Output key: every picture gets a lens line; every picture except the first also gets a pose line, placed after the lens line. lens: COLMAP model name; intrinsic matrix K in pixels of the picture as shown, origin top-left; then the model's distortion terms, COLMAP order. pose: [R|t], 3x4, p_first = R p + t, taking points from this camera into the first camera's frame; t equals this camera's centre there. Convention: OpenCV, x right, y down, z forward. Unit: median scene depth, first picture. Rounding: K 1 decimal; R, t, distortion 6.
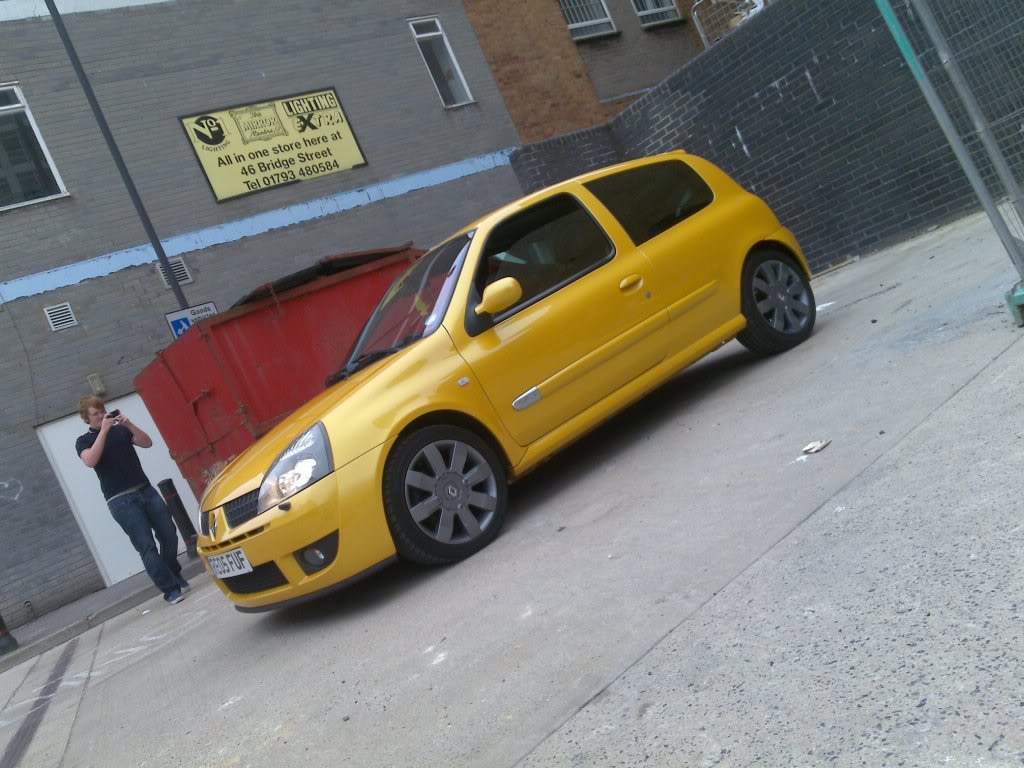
lens RADIAL K [[972.6, 0, 511.9], [0, 972.6, 405.3], [0, 0, 1]] dist [0.017745, 0.000000]
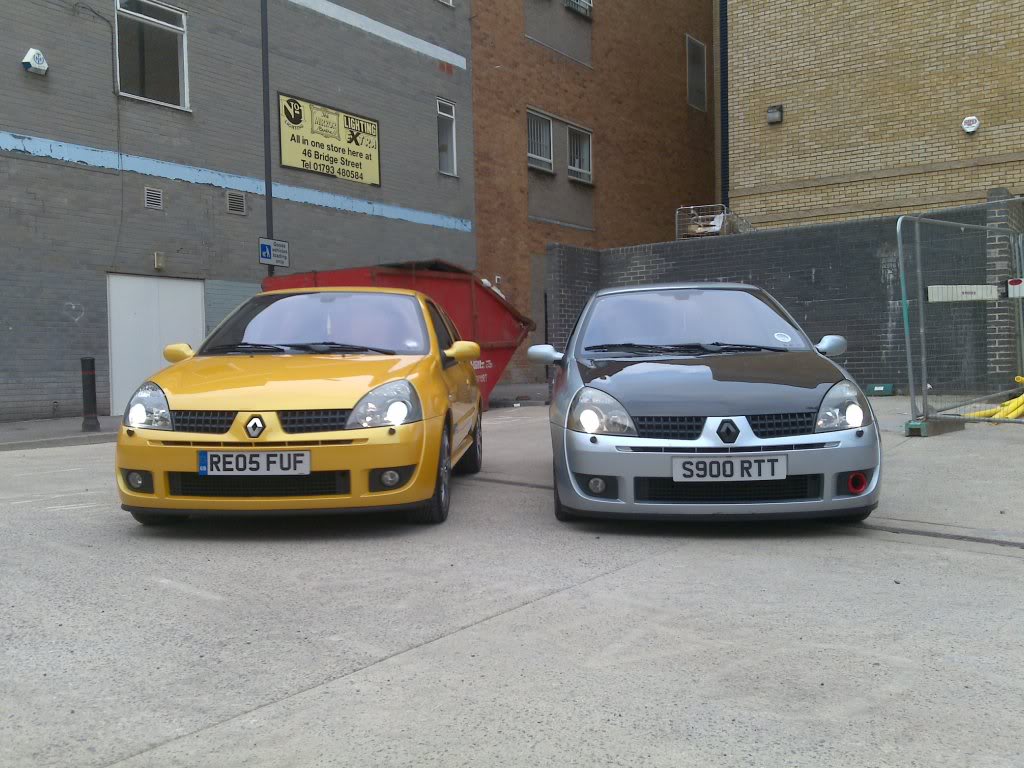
lens RADIAL K [[972.6, 0, 525.8], [0, 972.6, 381.1], [0, 0, 1]] dist [0.017745, 0.000000]
pose [[0.866390, 0.383783, 0.319497, -0.321296], [-0.347485, 0.922833, -0.166233, 0.145426], [-0.358639, 0.033002, 0.932893, -0.272049]]
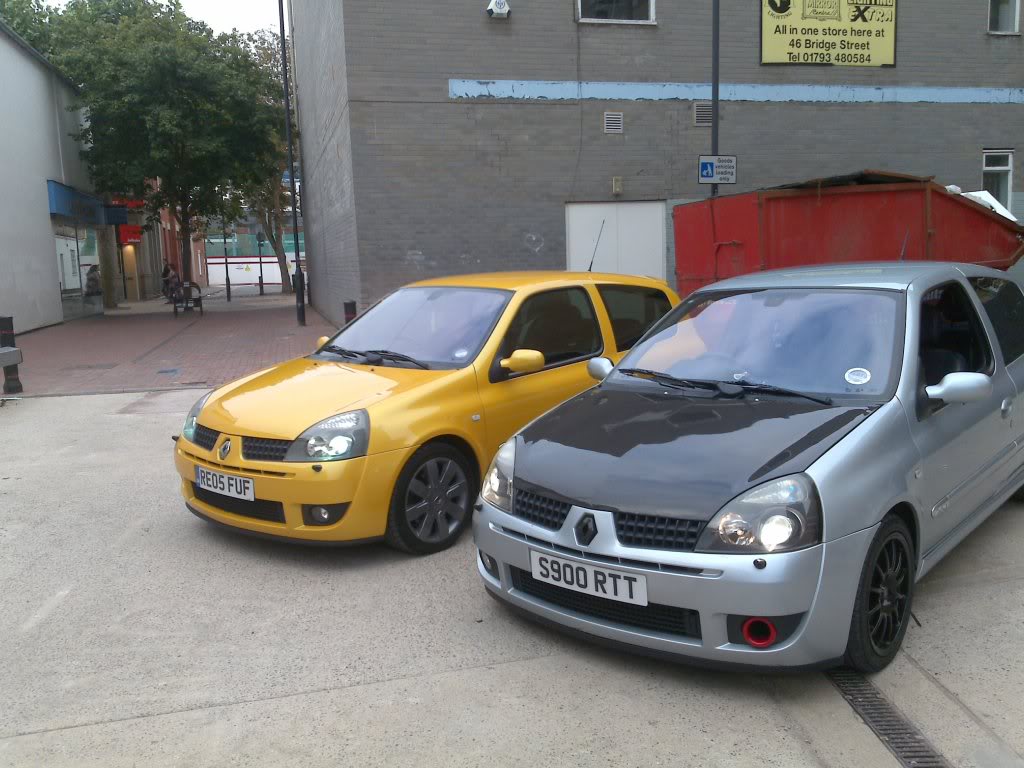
lens RADIAL K [[972.6, 0, 515.2], [0, 972.6, 401.2], [0, 0, 1]] dist [0.017745, 0.000000]
pose [[0.874830, 0.415998, -0.248229, -0.102654], [-0.363875, 0.902562, 0.230168, -0.008452], [0.319792, -0.111033, 0.940960, -0.222235]]
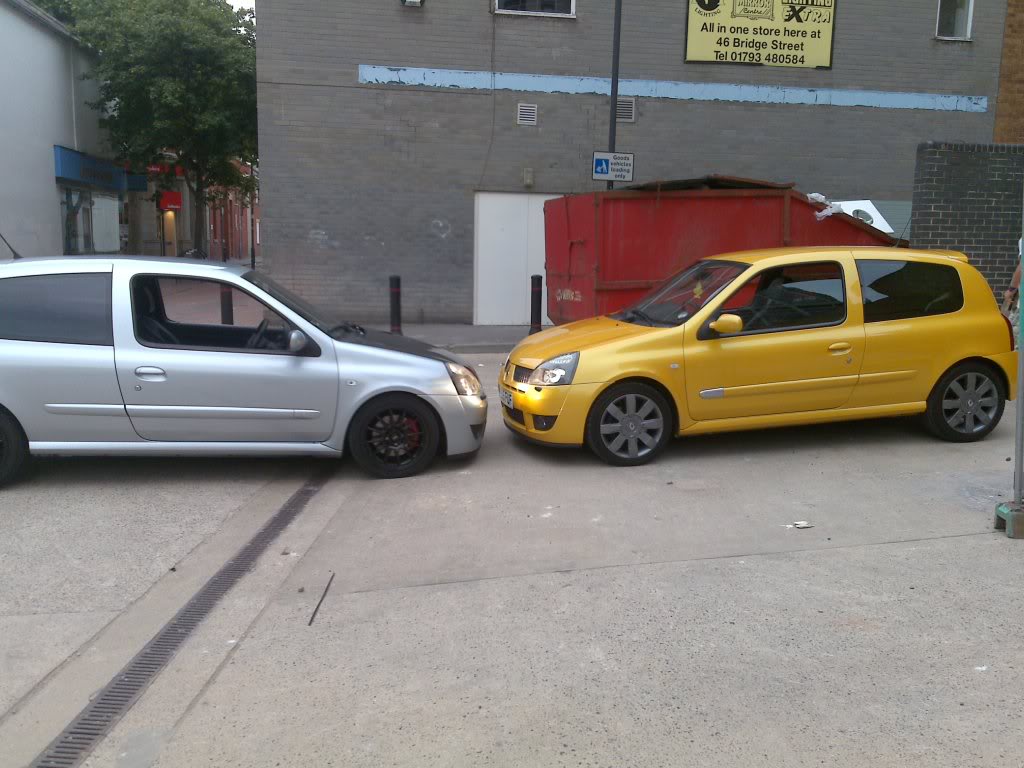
lens RADIAL K [[972.6, 0, 509.9], [0, 972.6, 400.4], [0, 0, 1]] dist [0.017745, 0.000000]
pose [[0.820639, 0.477470, -0.313965, 0.078606], [-0.401439, 0.872705, 0.277909, -0.096315], [0.406691, -0.102025, 0.907851, -0.162611]]
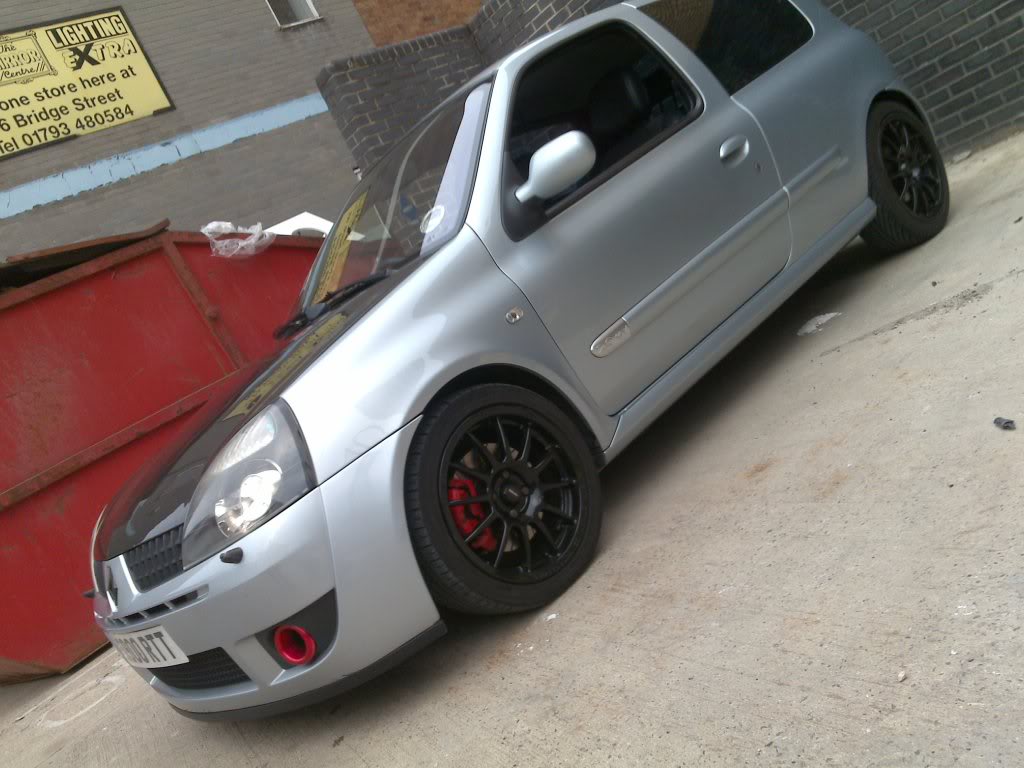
lens RADIAL K [[975.2, 0, 516.7], [0, 975.2, 420.0], [0, 0, 1]] dist [-0.017236, 0.000000]
pose [[0.996067, -0.072508, 0.050921, 0.064028], [0.068716, 0.994988, 0.072638, -0.049039], [-0.055932, -0.068854, 0.996058, 0.244815]]
